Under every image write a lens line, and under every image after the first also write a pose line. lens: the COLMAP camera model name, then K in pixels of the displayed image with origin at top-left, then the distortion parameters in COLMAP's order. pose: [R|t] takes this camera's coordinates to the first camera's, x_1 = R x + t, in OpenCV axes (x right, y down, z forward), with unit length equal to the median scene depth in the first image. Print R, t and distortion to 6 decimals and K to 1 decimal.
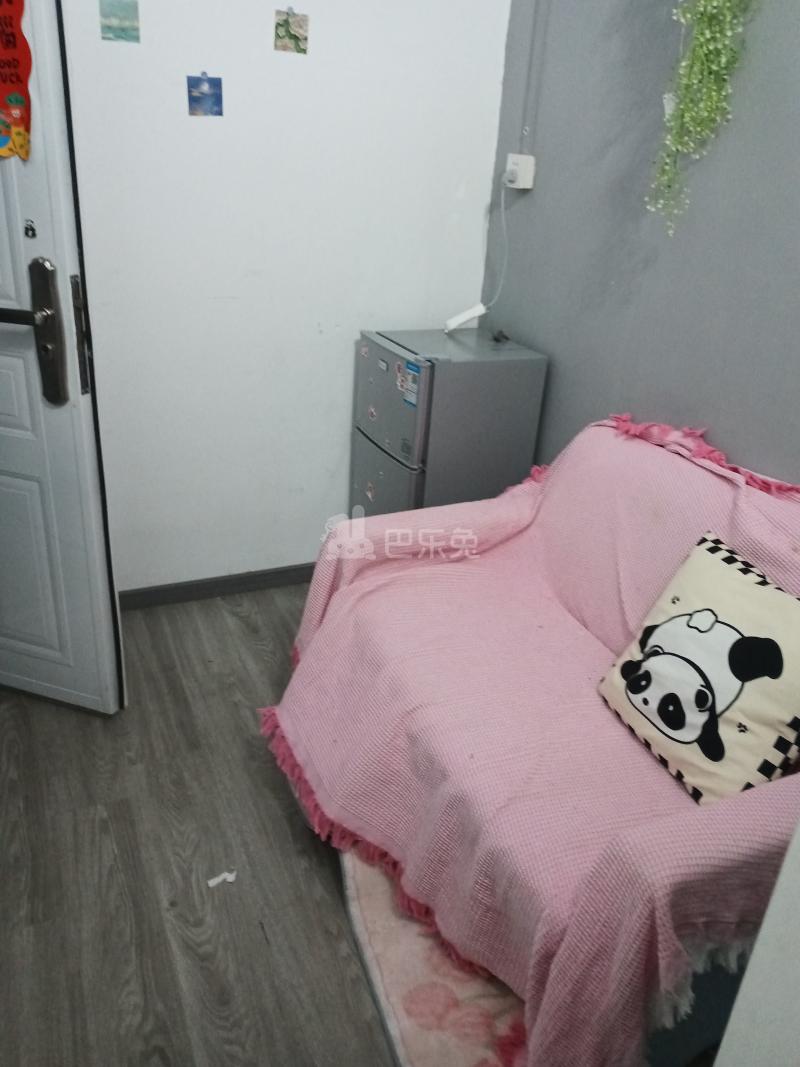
lens RADIAL K [[826.5, 0, 400.1], [0, 826.5, 537.7], [0, 0, 1]] dist [0.044721, -0.096686]
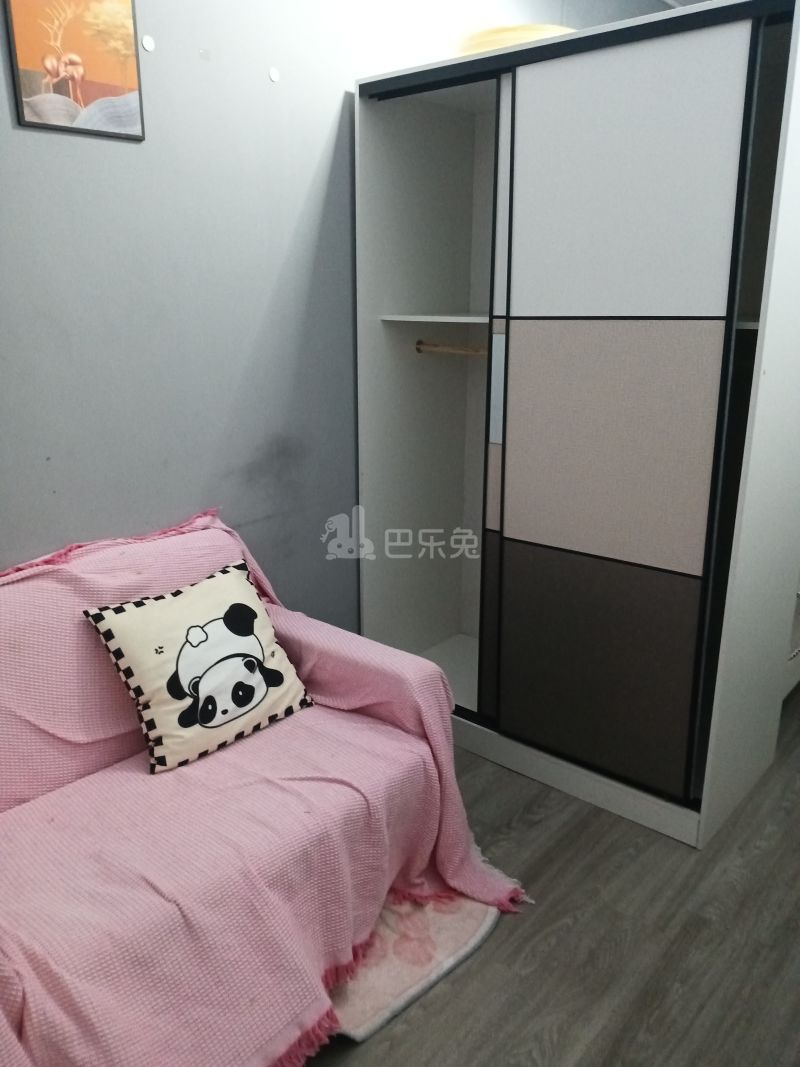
lens RADIAL K [[829.7, 0, 393.2], [0, 829.7, 533.2], [0, 0, 1]] dist [0.063560, -0.135641]
pose [[-0.437078, -0.313840, 0.842892, -0.677237], [0.368561, 0.792357, 0.486140, -0.457463], [-0.820442, 0.523139, -0.230653, 0.835886]]
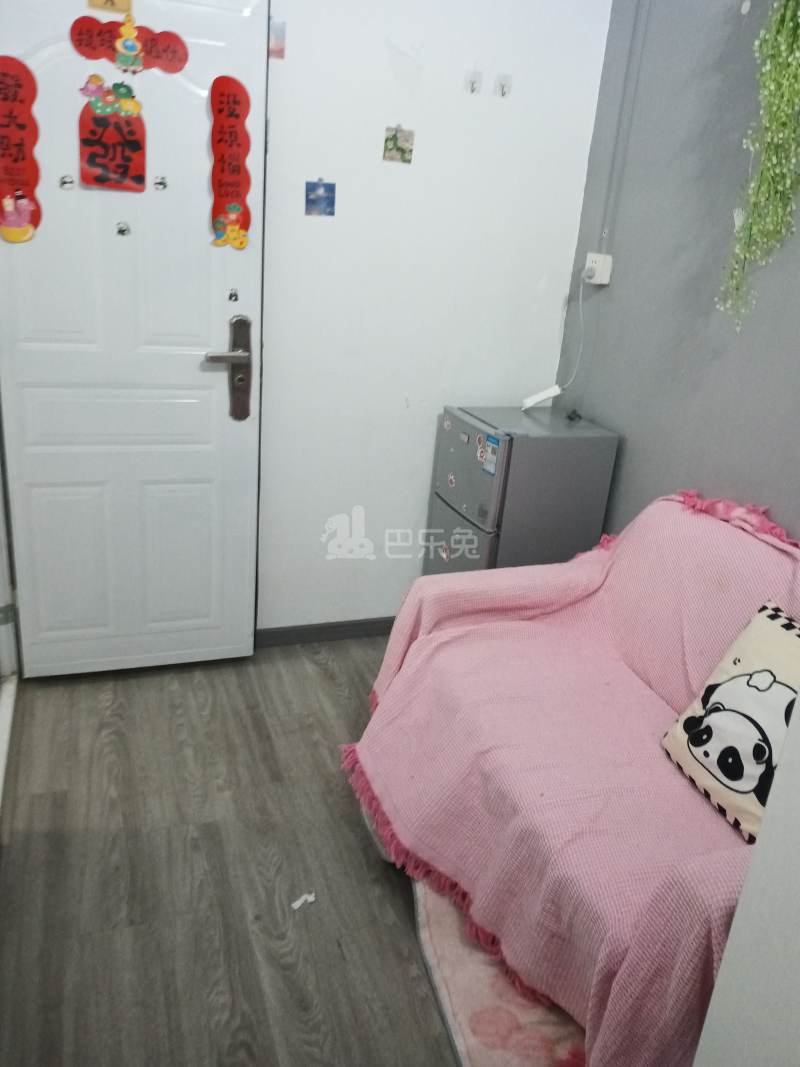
lens RADIAL K [[829.7, 0, 393.2], [0, 829.7, 533.2], [0, 0, 1]] dist [0.063560, -0.135641]
pose [[0.996035, 0.046165, -0.076041, -0.035470], [-0.052777, 0.994777, -0.087372, 0.025236], [0.071610, 0.091038, 0.993269, -0.118076]]
